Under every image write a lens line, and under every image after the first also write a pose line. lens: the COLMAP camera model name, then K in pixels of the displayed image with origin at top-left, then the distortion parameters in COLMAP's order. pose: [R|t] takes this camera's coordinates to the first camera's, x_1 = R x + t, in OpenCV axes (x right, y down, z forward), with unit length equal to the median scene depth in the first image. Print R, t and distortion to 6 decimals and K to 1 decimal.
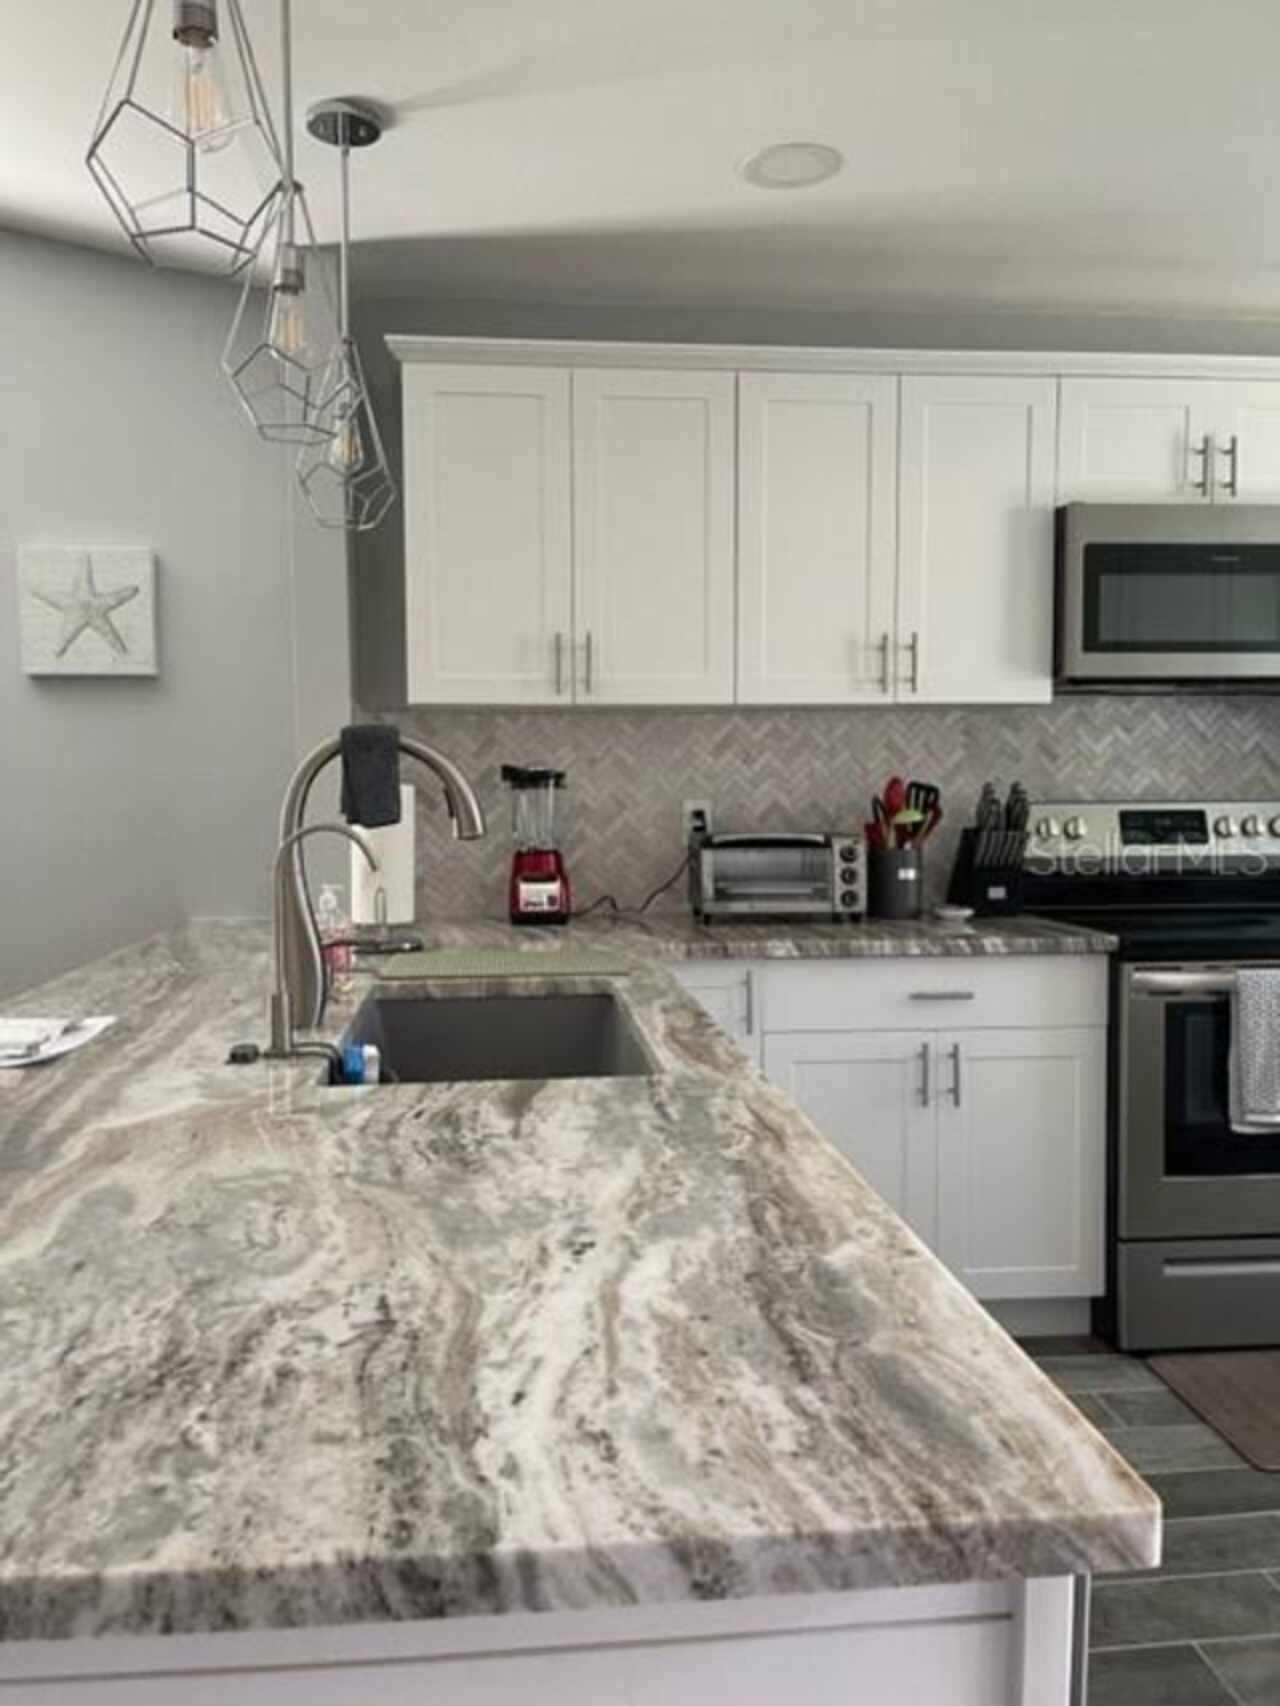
lens RADIAL K [[1287.4, 0, 629.5], [0, 1287.4, 864.2], [0, 0, 1]] dist [0.077935, -0.098499]
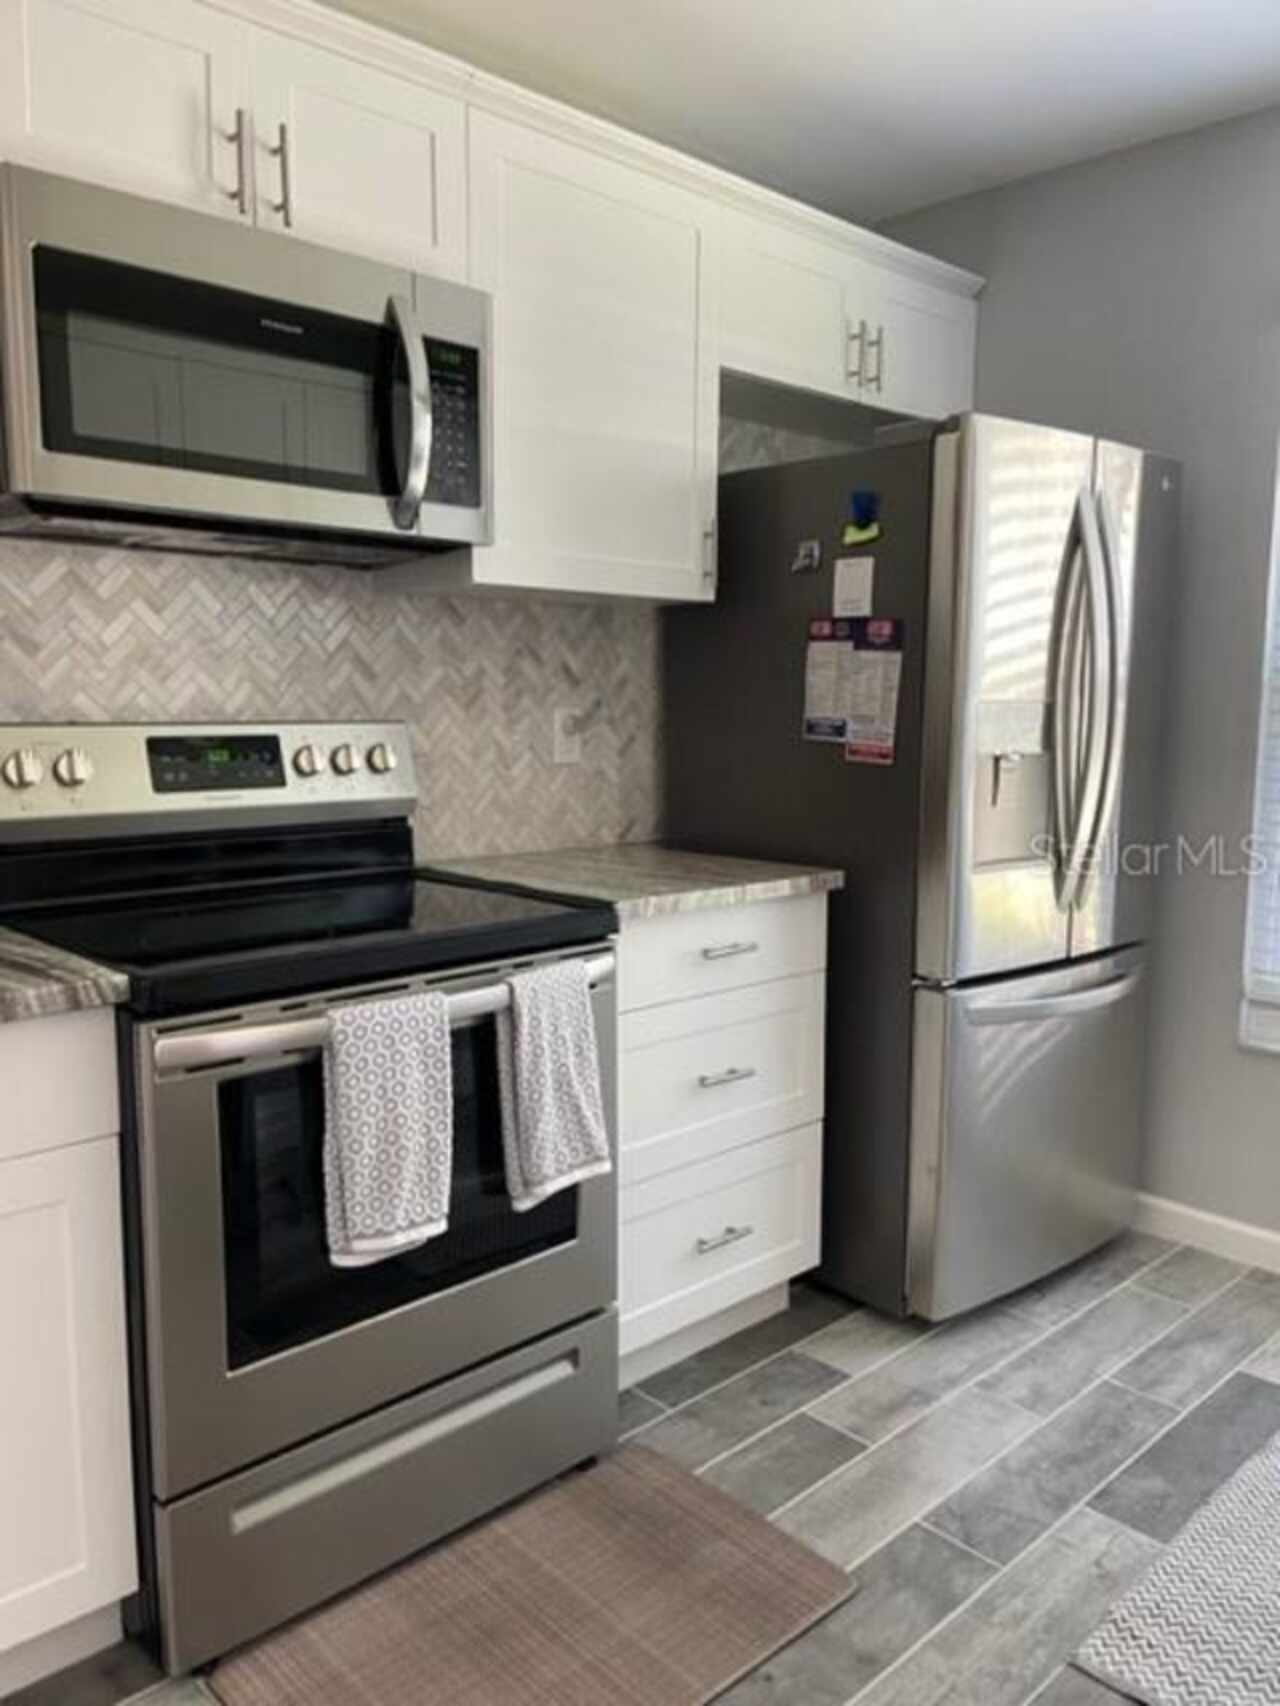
lens RADIAL K [[1287.4, 0, 629.5], [0, 1287.4, 864.2], [0, 0, 1]] dist [0.077935, -0.098499]
pose [[0.791390, -0.069083, 0.607396, 0.194431], [0.025672, 0.996473, 0.079886, -0.026751], [-0.610772, -0.047628, 0.790373, 0.399323]]
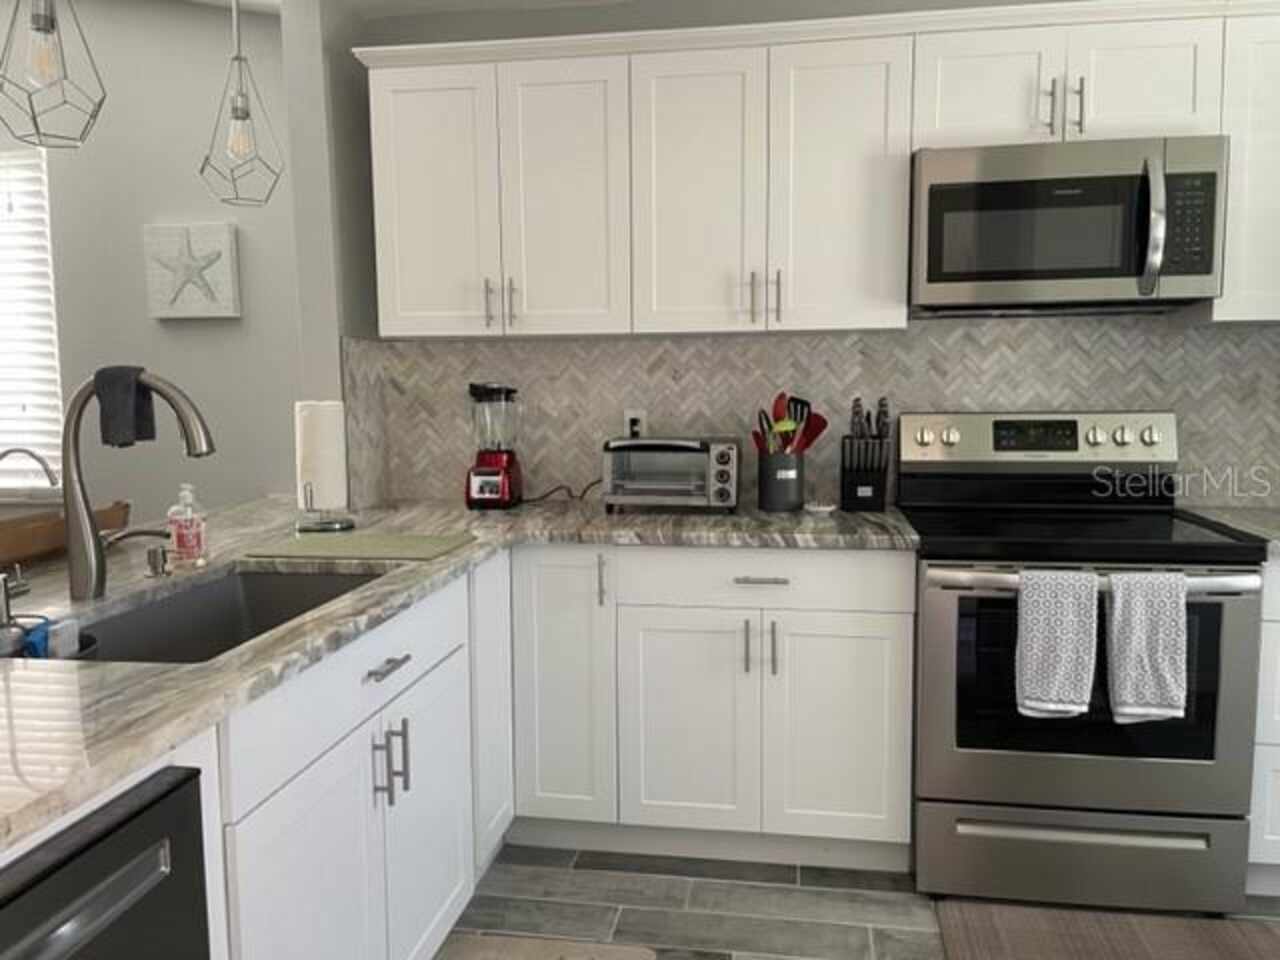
lens RADIAL K [[965.9, 0, 662.8], [0, 965.9, 488.1], [0, 0, 1]] dist [0.077935, -0.098499]
pose [[0.969525, 0.024131, -0.243800, 0.331909], [-0.011182, 0.998459, 0.054360, -0.027599], [0.244736, -0.049977, 0.968301, 0.111309]]
